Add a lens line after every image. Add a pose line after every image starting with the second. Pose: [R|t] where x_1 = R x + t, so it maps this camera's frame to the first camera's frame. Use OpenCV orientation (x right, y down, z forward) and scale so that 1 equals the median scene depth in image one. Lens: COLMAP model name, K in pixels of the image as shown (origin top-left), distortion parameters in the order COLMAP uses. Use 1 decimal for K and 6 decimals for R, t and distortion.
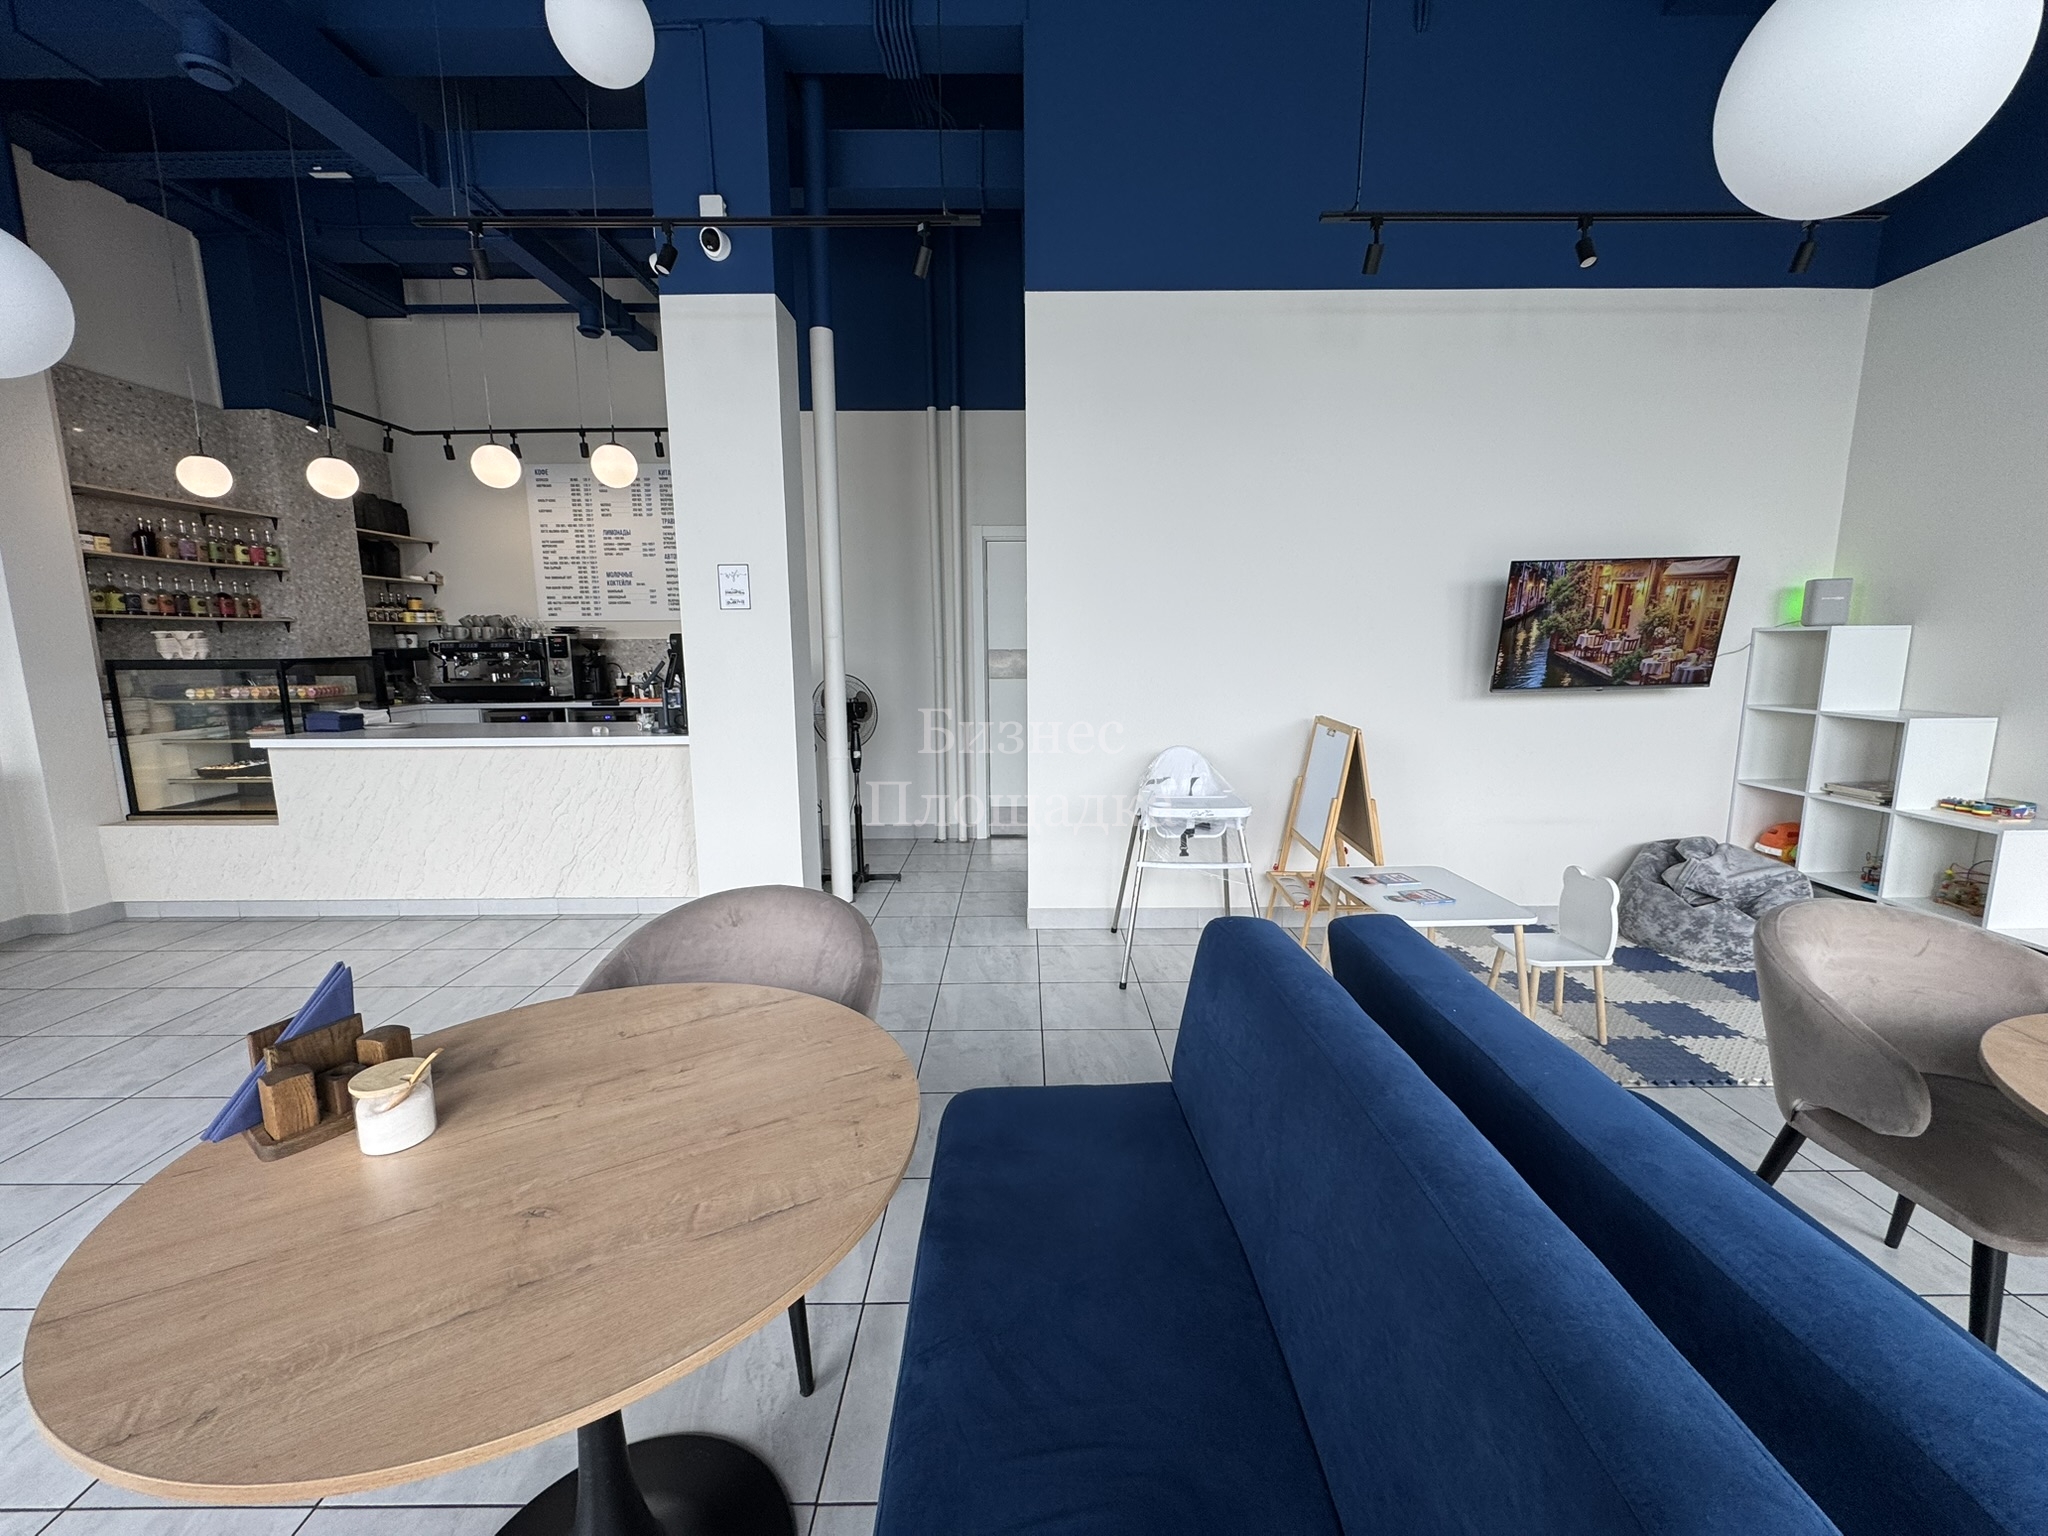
lens RADIAL K [[812.7, 0, 1021.2], [0, 812.7, 768.4], [0, 0, 1]] dist [-0.003473, 0.000278]
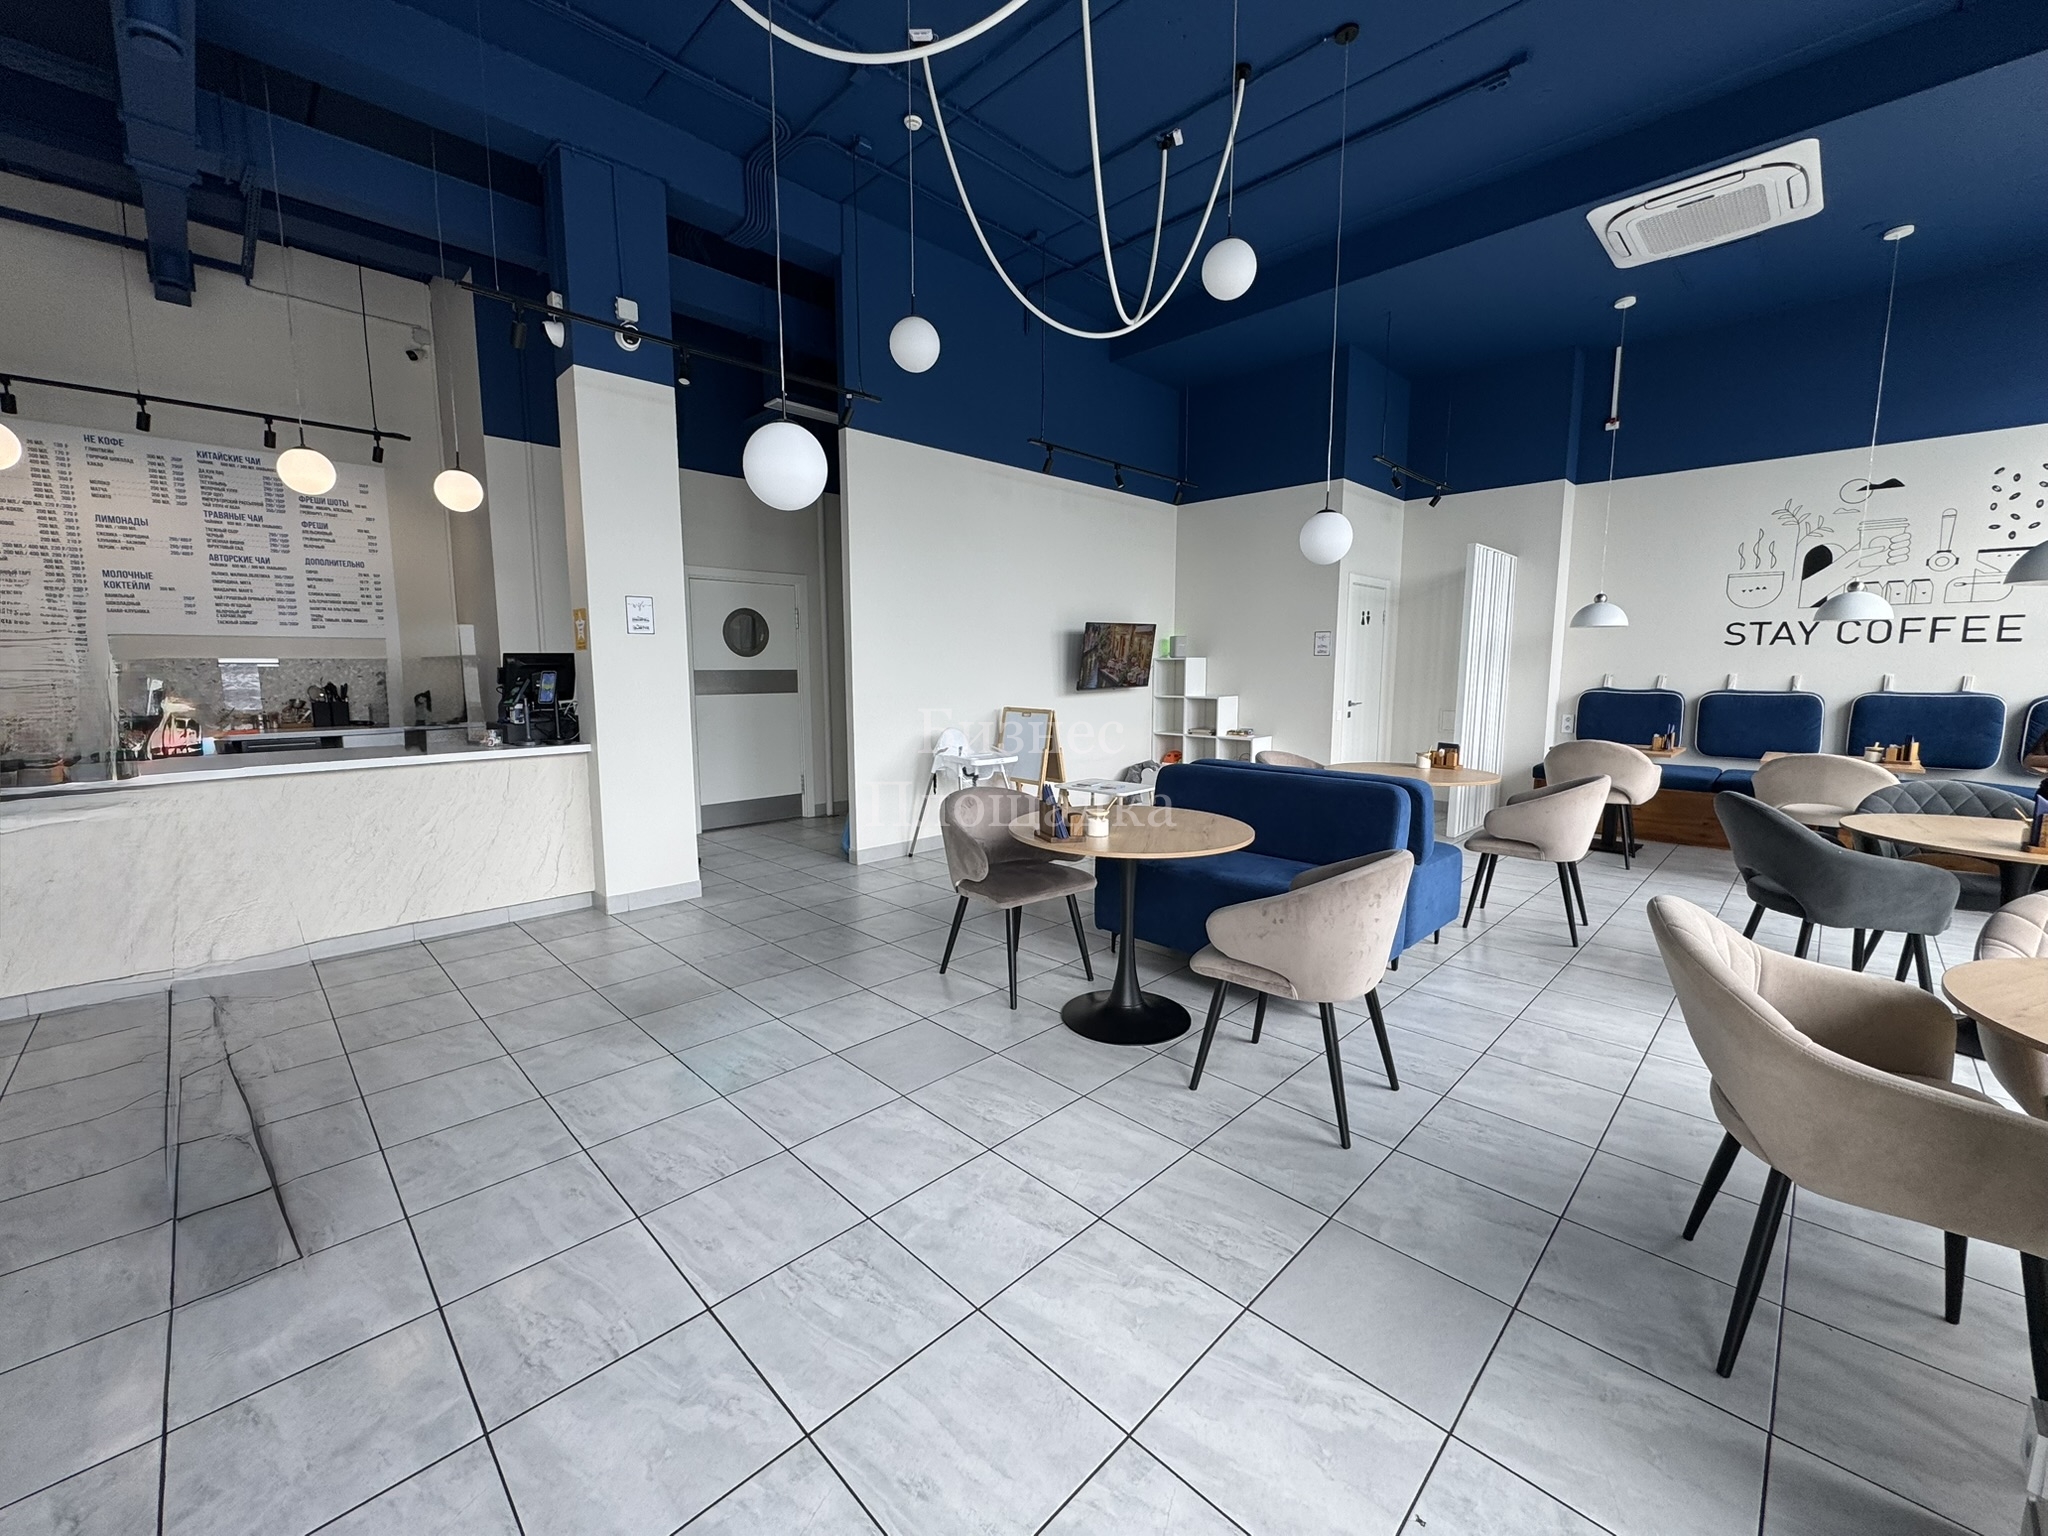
lens RADIAL K [[812.7, 0, 1019.9], [0, 812.7, 772.7], [0, 0, 1]] dist [-0.003473, 0.000278]
pose [[0.712153, -0.087903, 0.696499, -0.850675], [0.106389, 0.994184, 0.016693, 0.048908], [-0.693916, 0.062212, 0.717363, -0.244377]]
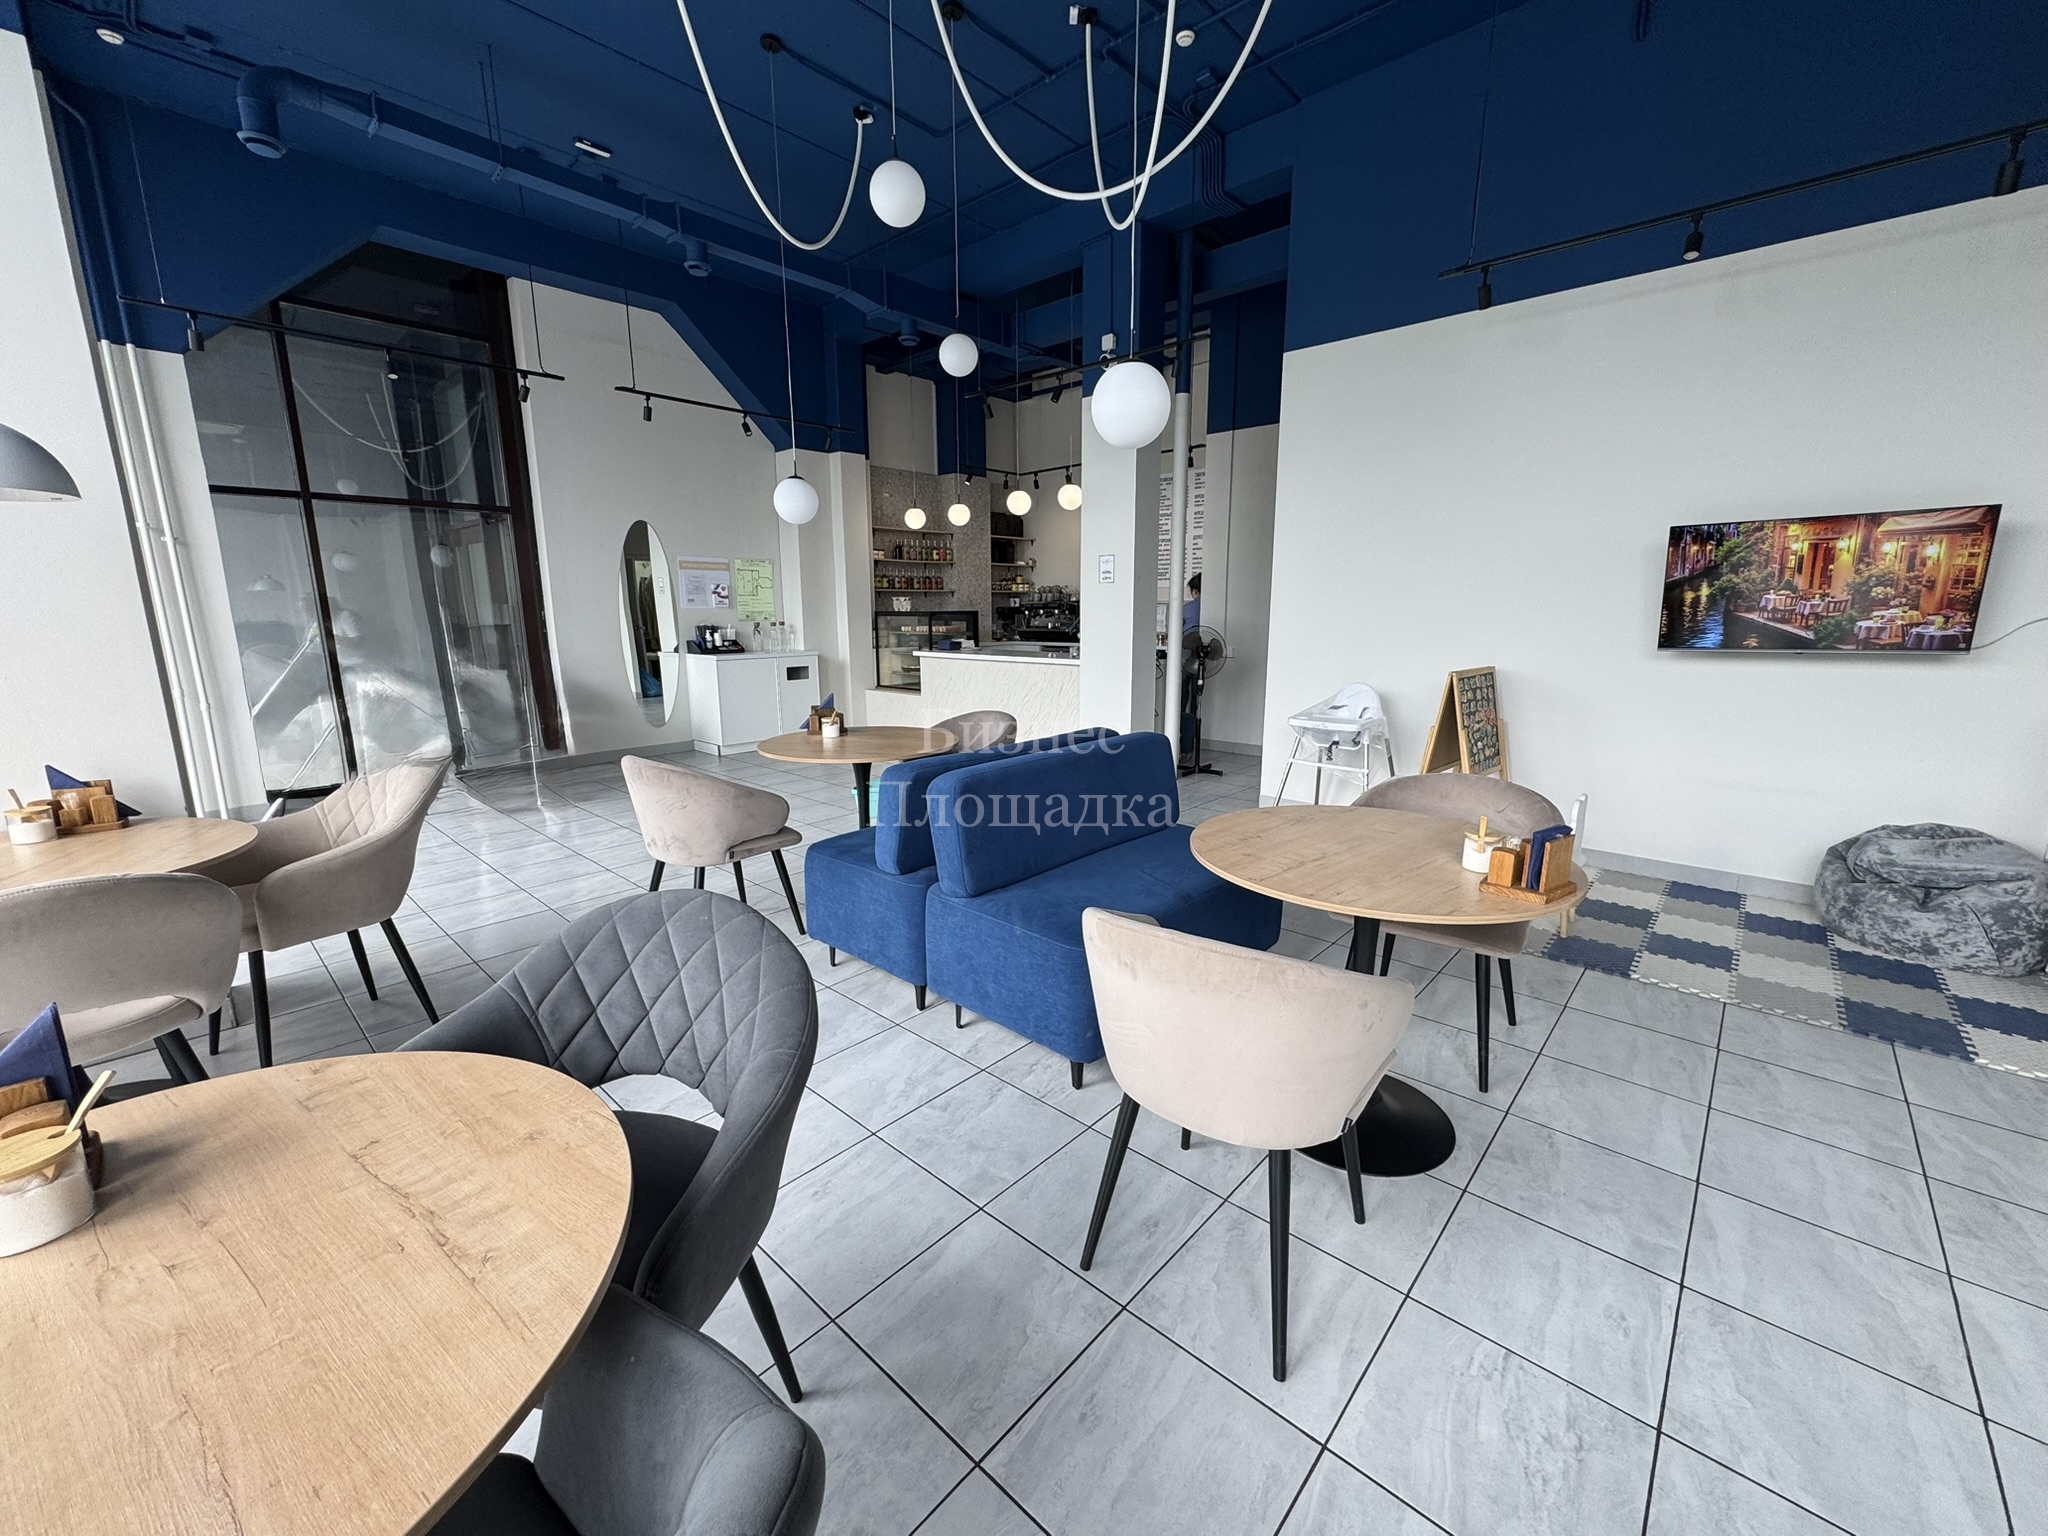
lens RADIAL K [[812.7, 0, 1030.3], [0, 812.7, 771.6], [0, 0, 1]] dist [-0.003473, 0.000278]
pose [[0.737330, 0.137901, -0.661307, 0.704933], [-0.105782, 0.990435, 0.088591, 0.056353], [0.667199, 0.004634, 0.744866, -0.342295]]
